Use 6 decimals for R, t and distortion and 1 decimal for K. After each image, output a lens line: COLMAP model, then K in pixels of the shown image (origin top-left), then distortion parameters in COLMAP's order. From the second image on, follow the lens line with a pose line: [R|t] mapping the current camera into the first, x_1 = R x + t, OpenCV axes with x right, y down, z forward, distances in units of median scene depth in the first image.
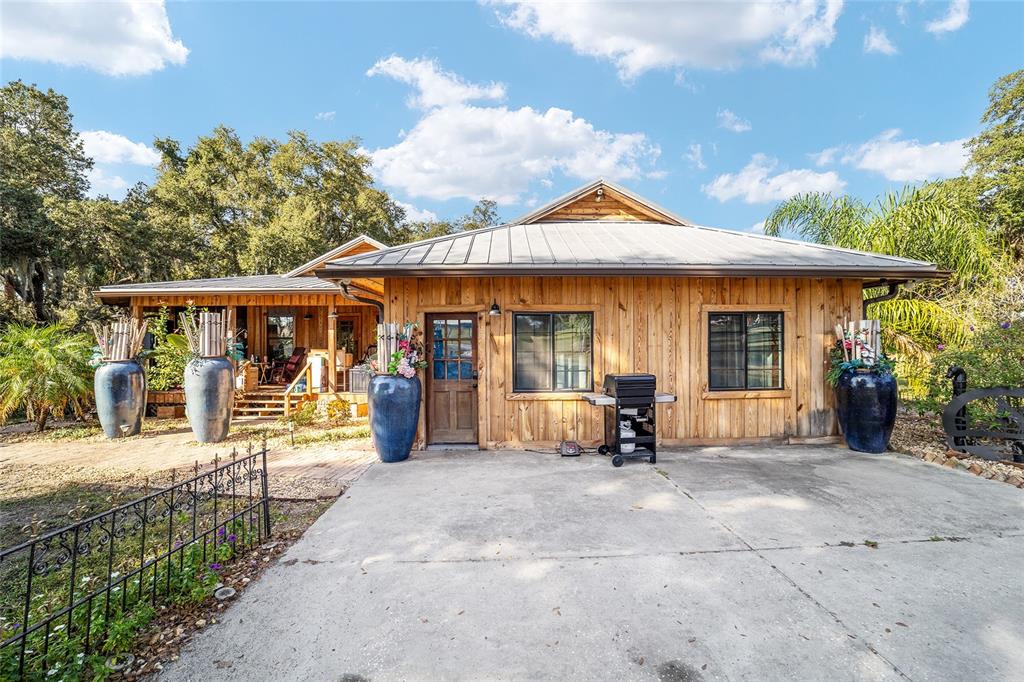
lens RADIAL K [[409.9, 0, 519.3], [0, 409.9, 333.5], [0, 0, 1]] dist [-0.012367, 0.000622]
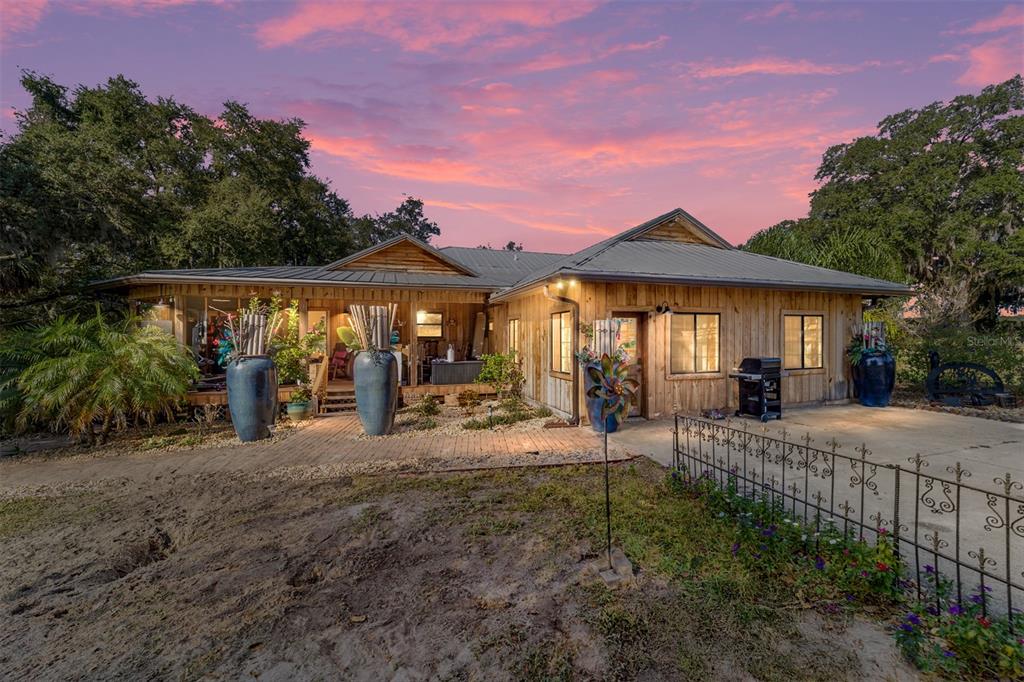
lens RADIAL K [[409.9, 0, 509.5], [0, 409.9, 343.7], [0, 0, 1]] dist [-0.012367, 0.000622]
pose [[0.959041, -0.002988, 0.283251, -0.854210], [-0.003497, 0.999743, 0.022386, 0.019756], [-0.283245, -0.022460, 0.958785, -0.085803]]
